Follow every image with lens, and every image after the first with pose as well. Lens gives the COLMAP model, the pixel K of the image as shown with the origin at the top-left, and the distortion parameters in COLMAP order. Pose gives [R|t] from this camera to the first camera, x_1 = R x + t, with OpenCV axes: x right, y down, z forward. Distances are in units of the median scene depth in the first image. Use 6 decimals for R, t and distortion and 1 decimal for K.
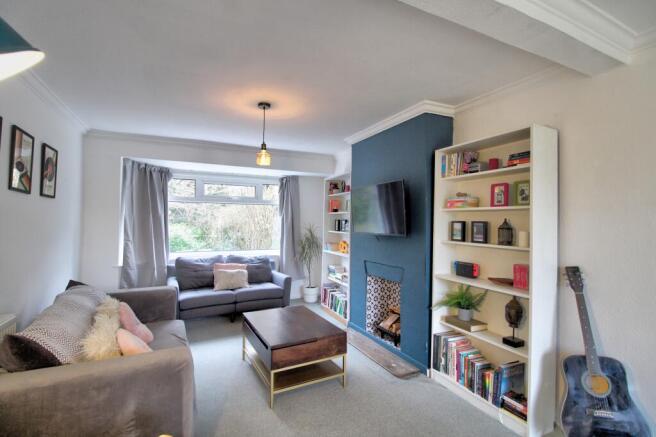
lens RADIAL K [[304.9, 0, 324.3], [0, 304.9, 215.9], [0, 0, 1]] dist [-0.010729, -0.007266]
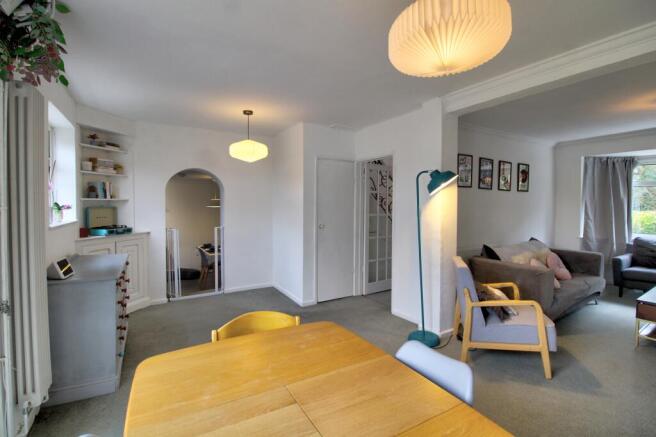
lens RADIAL K [[304.9, 0, 328.6], [0, 304.9, 216.1], [0, 0, 1]] dist [-0.010729, -0.007266]
pose [[0.065080, 0.017874, -0.997720, 0.575469], [0.015383, 0.999703, 0.018913, 0.024811], [0.997761, -0.016579, 0.064785, -0.205472]]
